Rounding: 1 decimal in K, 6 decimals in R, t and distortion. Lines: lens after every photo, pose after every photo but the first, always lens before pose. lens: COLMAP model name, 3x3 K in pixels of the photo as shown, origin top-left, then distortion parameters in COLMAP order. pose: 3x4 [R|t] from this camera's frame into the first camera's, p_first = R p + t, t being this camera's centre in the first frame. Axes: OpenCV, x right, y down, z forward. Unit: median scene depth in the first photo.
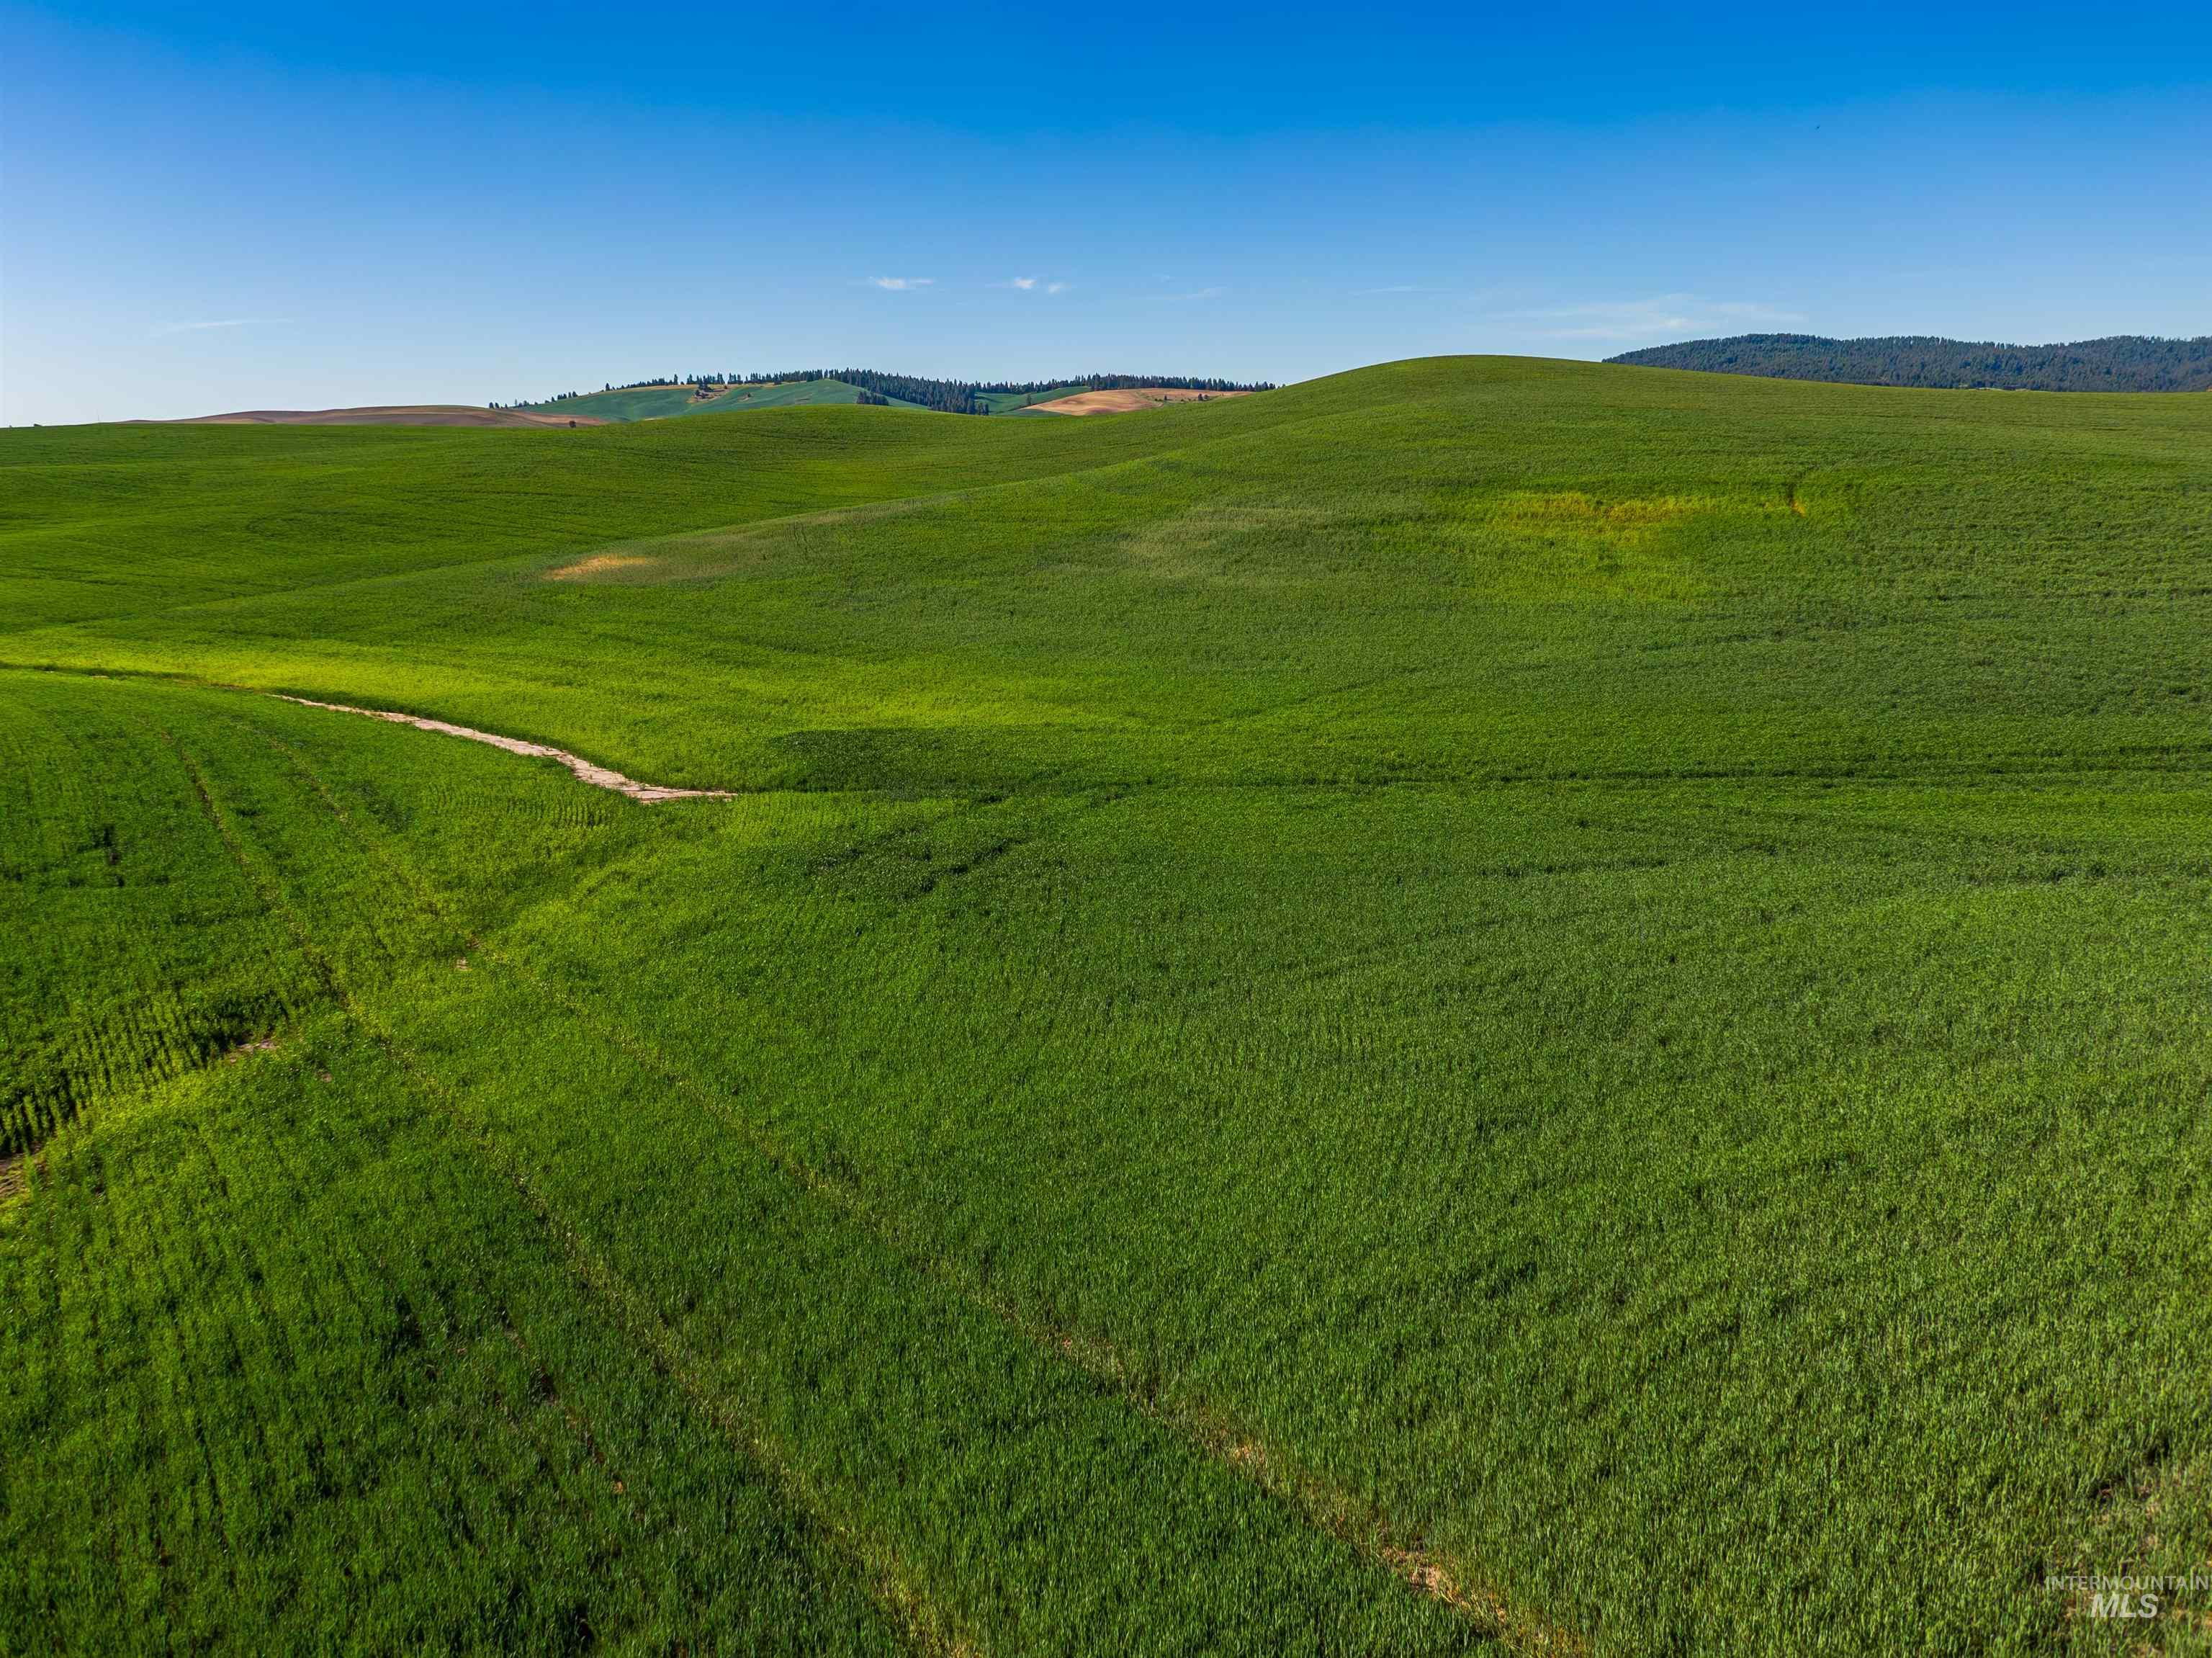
lens RADIAL K [[1577.7, 0, 1110.1], [0, 1577.7, 829.4], [0, 0, 1]] dist [0.055712, -0.082213]
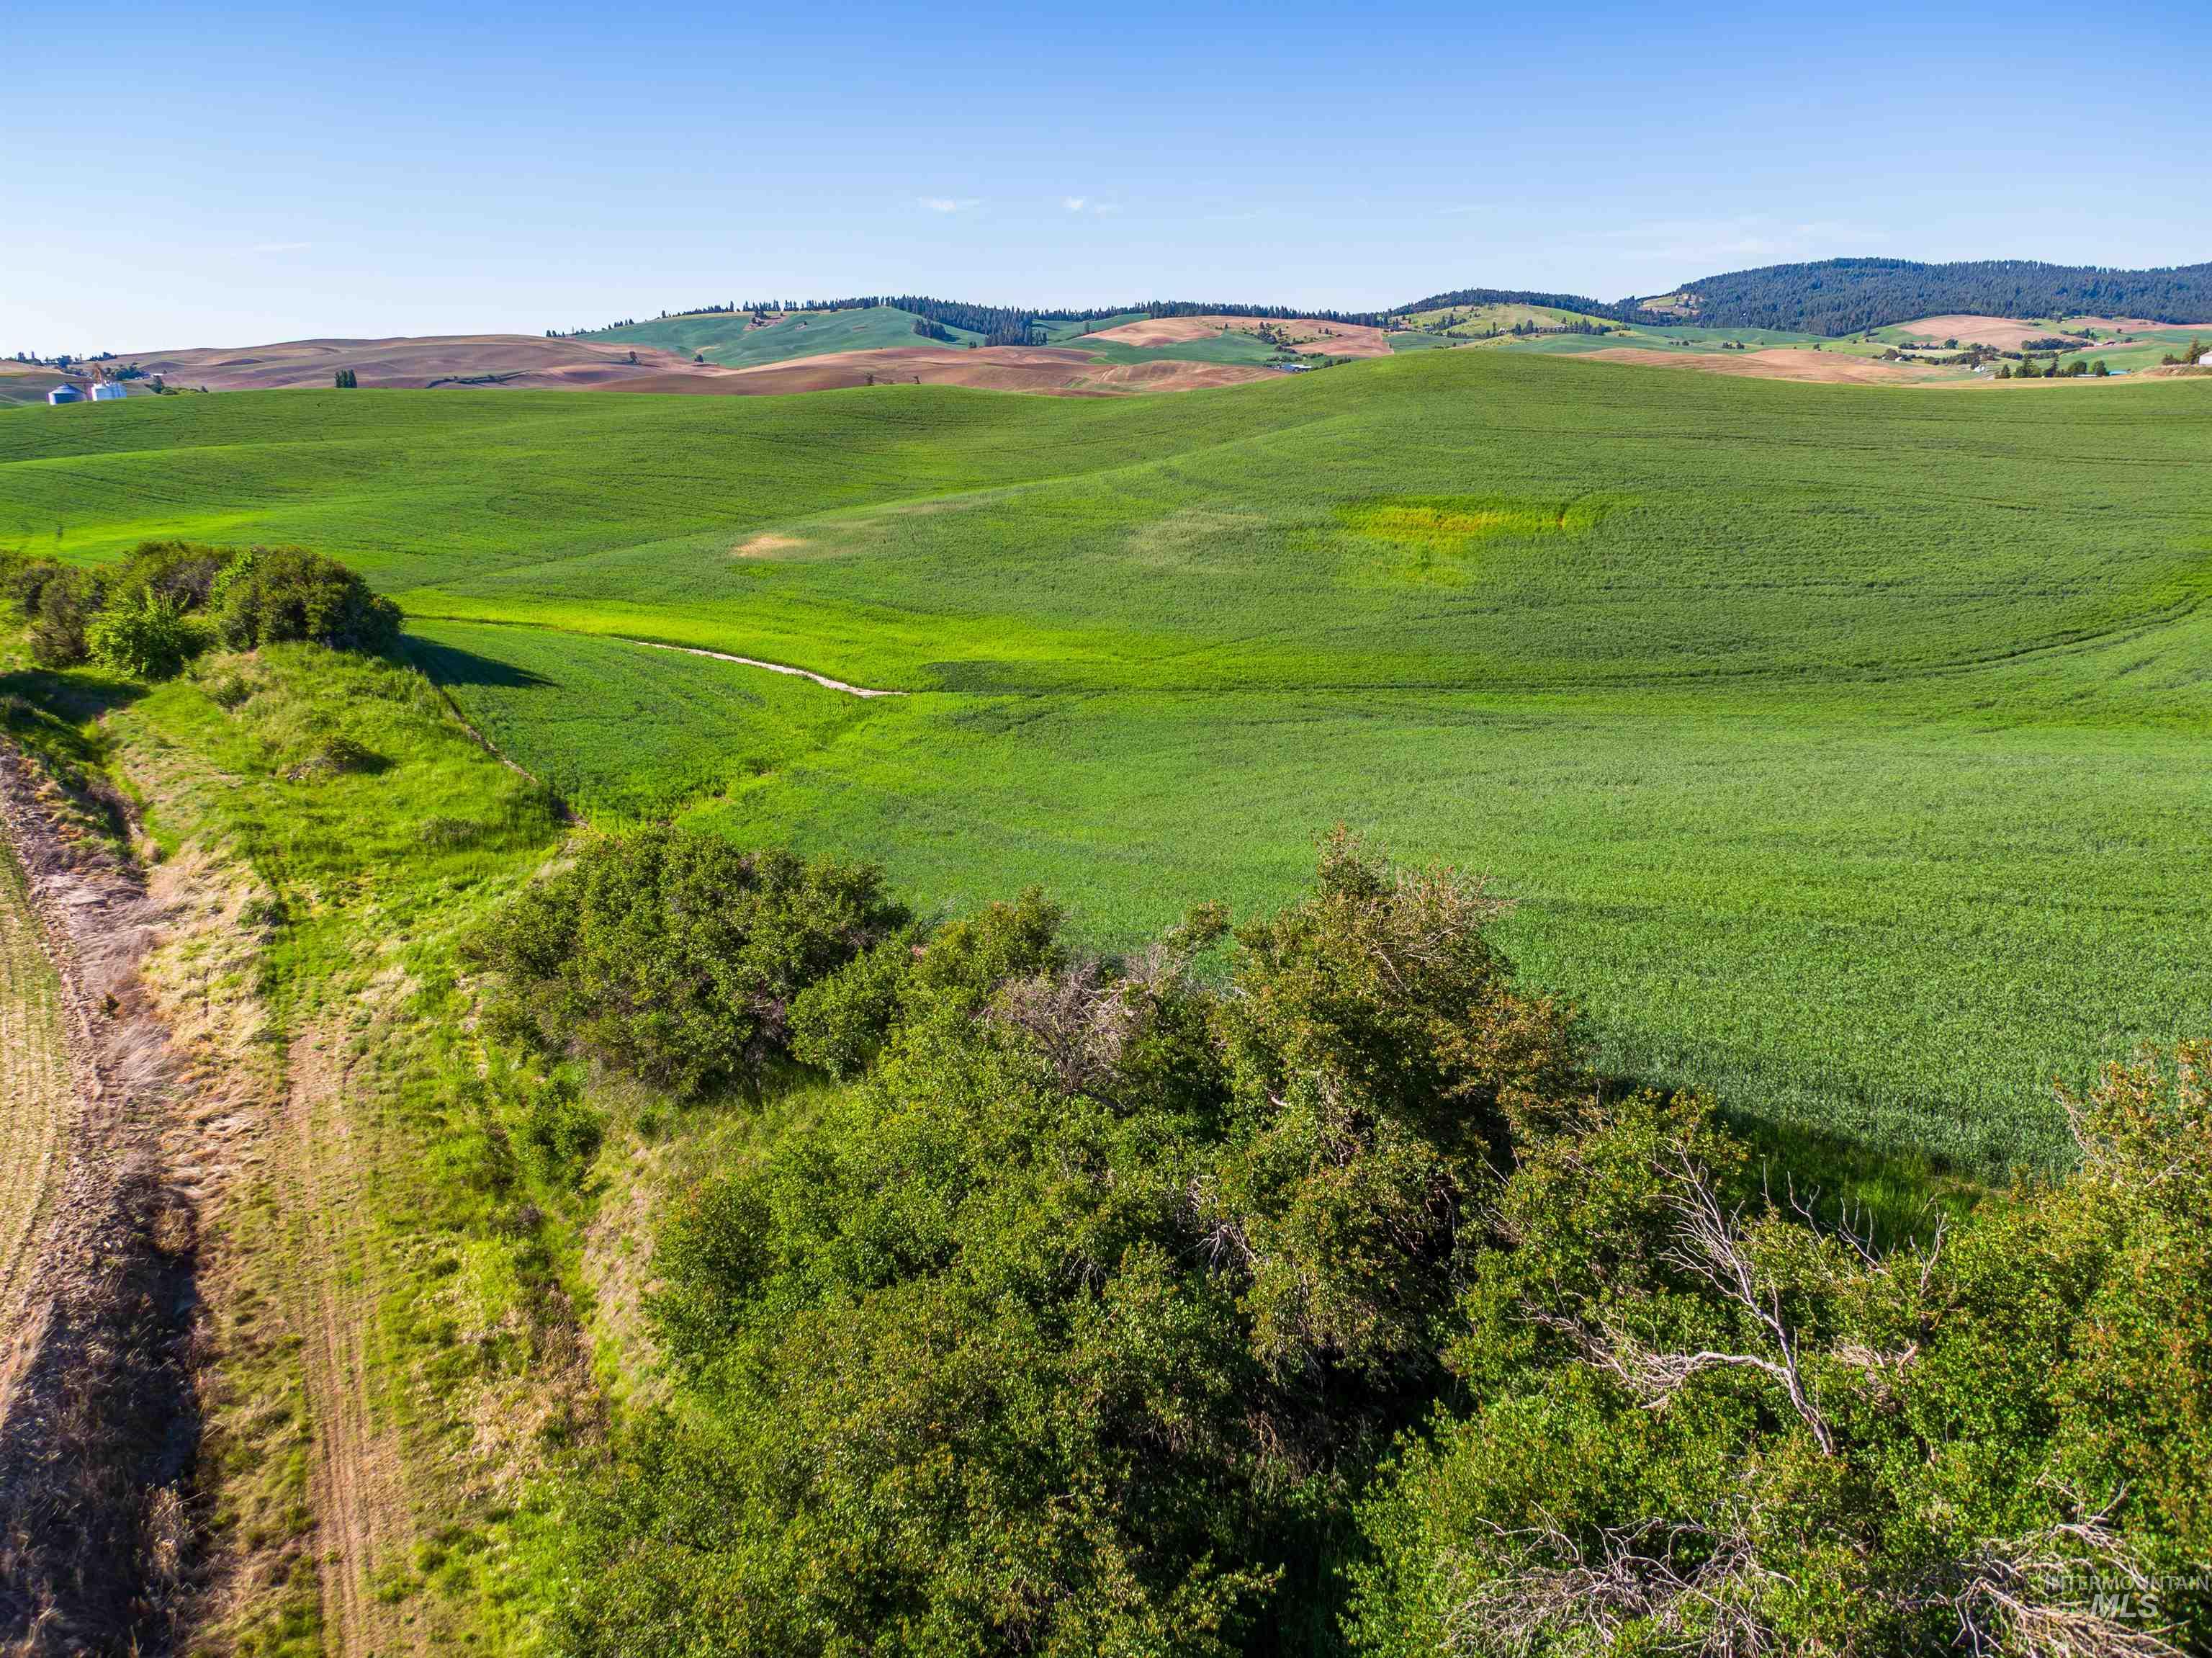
lens RADIAL K [[1616.0, 0, 1110.9], [0, 1616.0, 835.9], [0, 0, 1]] dist [0.050851, -0.072871]
pose [[0.999337, 0.012225, -0.034294, 0.034747], [-0.010773, 0.999051, 0.042194, 0.026681], [0.034777, -0.041797, 0.998521, -0.400972]]
